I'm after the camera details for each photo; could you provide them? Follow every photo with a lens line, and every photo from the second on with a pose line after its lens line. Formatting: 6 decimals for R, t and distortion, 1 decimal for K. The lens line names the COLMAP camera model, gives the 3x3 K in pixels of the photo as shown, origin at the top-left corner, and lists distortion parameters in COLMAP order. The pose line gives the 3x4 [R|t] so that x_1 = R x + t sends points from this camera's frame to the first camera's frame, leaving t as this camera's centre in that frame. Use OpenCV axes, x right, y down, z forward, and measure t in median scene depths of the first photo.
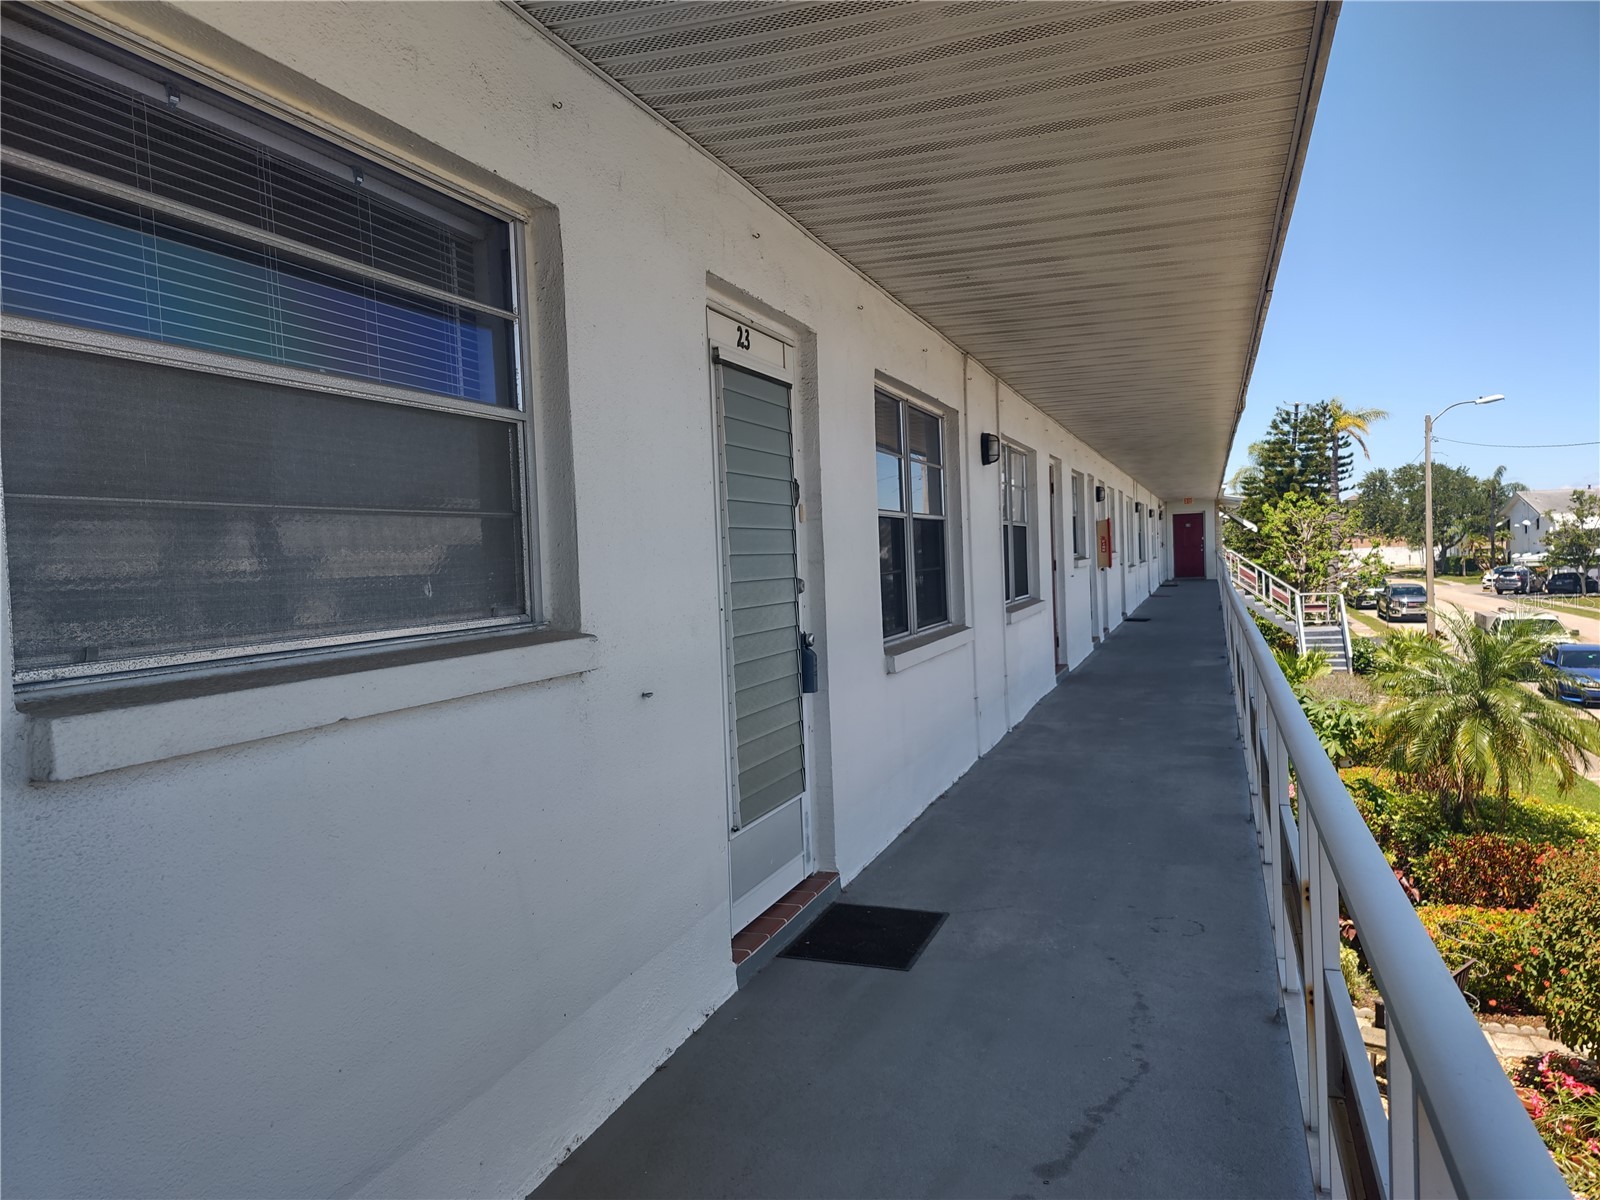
lens RADIAL K [[1127.3, 0, 806.9], [0, 1127.3, 604.8], [0, 0, 1]] dist [0.035956, -0.003638]
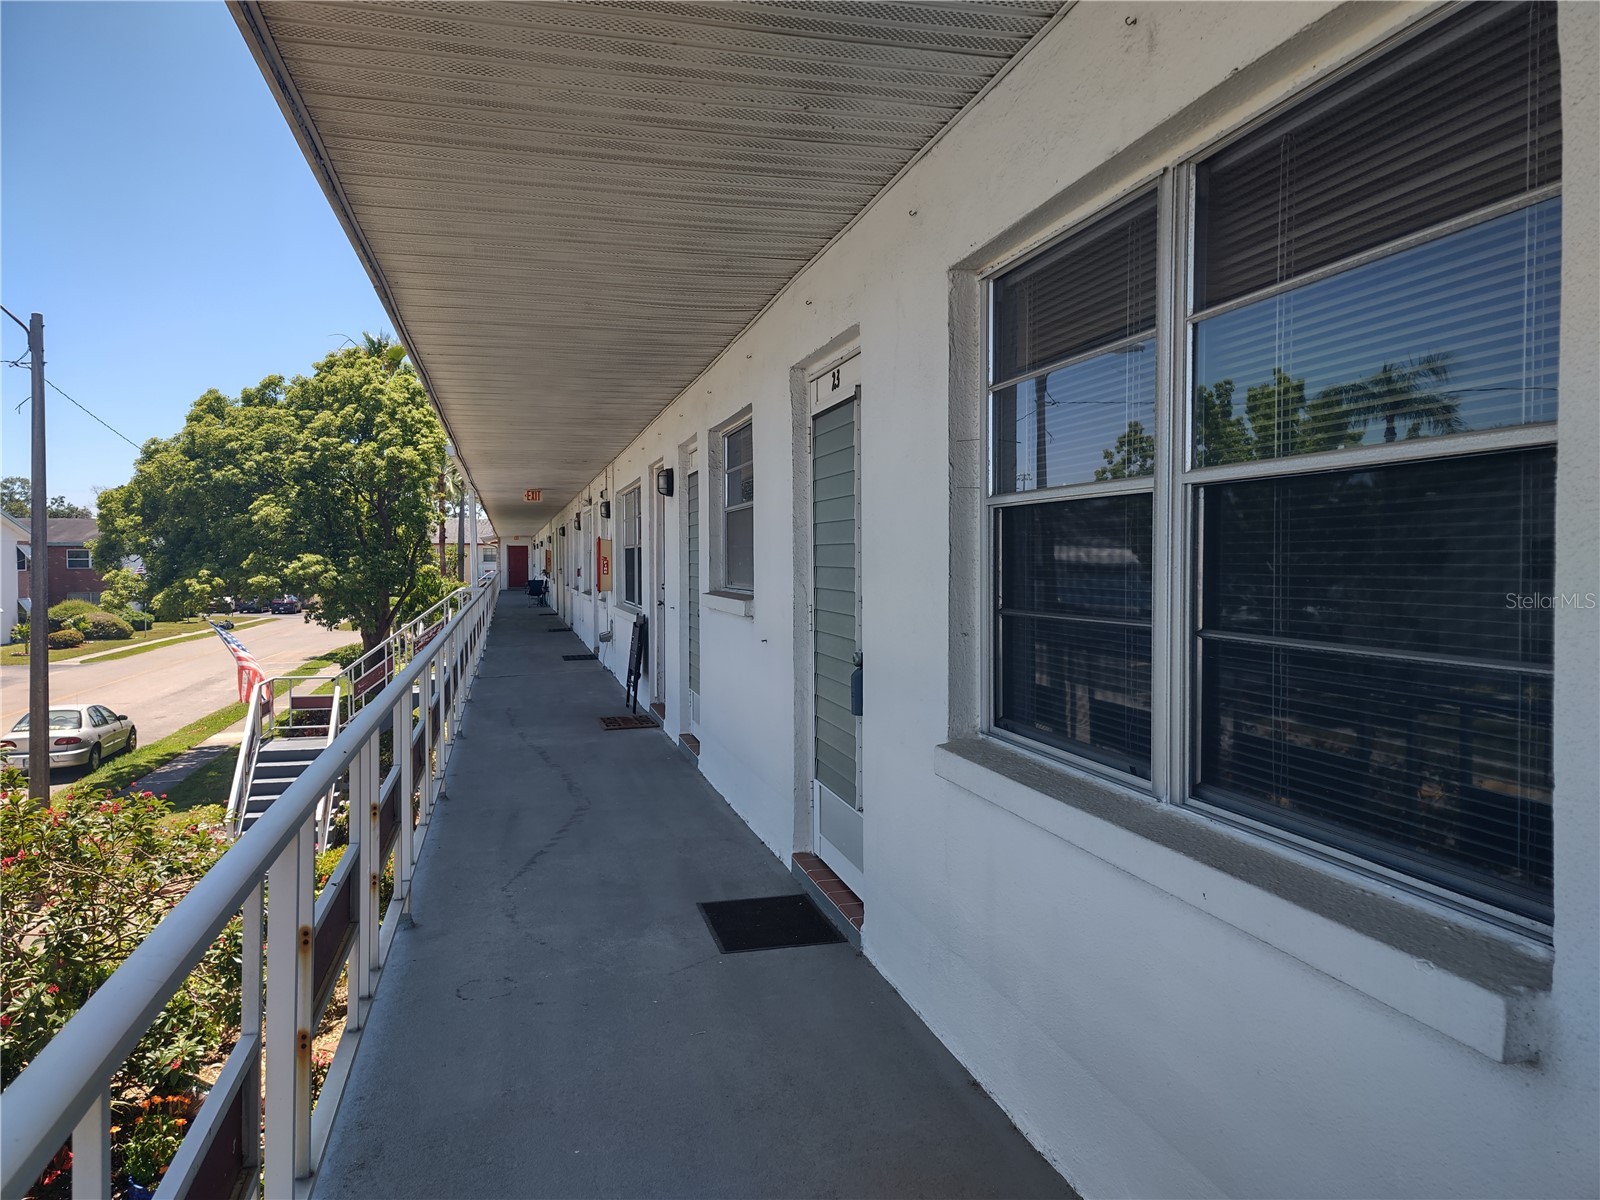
lens RADIAL K [[1127.3, 0, 806.9], [0, 1127.3, 604.8], [0, 0, 1]] dist [0.035956, -0.003638]
pose [[-0.825251, 0.062117, -0.561340, 0.606984], [0.009879, 0.995369, 0.095622, -0.112967], [0.564680, 0.073366, -0.822042, 1.876511]]
